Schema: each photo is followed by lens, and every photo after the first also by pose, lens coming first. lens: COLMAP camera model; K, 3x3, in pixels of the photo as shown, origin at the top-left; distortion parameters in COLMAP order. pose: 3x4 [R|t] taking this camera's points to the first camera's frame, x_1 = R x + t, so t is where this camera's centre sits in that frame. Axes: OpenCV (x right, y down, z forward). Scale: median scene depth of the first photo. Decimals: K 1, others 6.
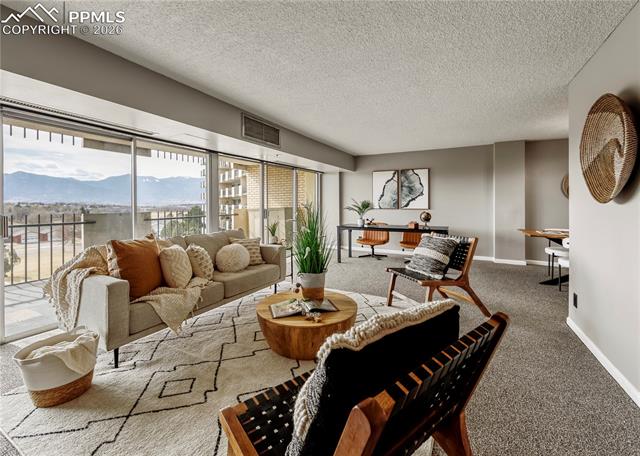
lens RADIAL K [[289.7, 0, 325.9], [0, 289.7, 208.9], [0, 0, 1]] dist [-0.002381, 0.000980]
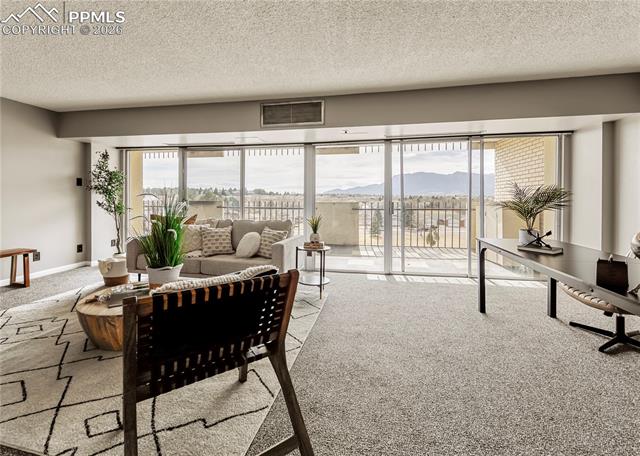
lens RADIAL K [[289.7, 0, 319.4], [0, 289.7, 199.1], [0, 0, 1]] dist [-0.002381, 0.000980]
pose [[0.241105, 0.011798, -0.970427, 0.702695], [-0.020507, 0.999765, 0.007060, -0.012042], [0.970282, 0.018199, 0.241290, 0.920386]]
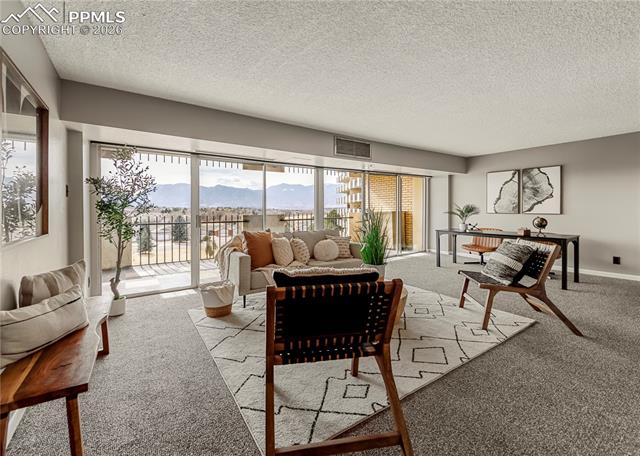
lens RADIAL K [[289.7, 0, 309.3], [0, 289.7, 212.6], [0, 0, 1]] dist [-0.002381, 0.000980]
pose [[0.872026, 0.005816, -0.489425, 0.222444], [-0.006166, 0.999981, 0.000897, 0.000145], [0.489421, 0.002236, 0.872045, -0.144837]]
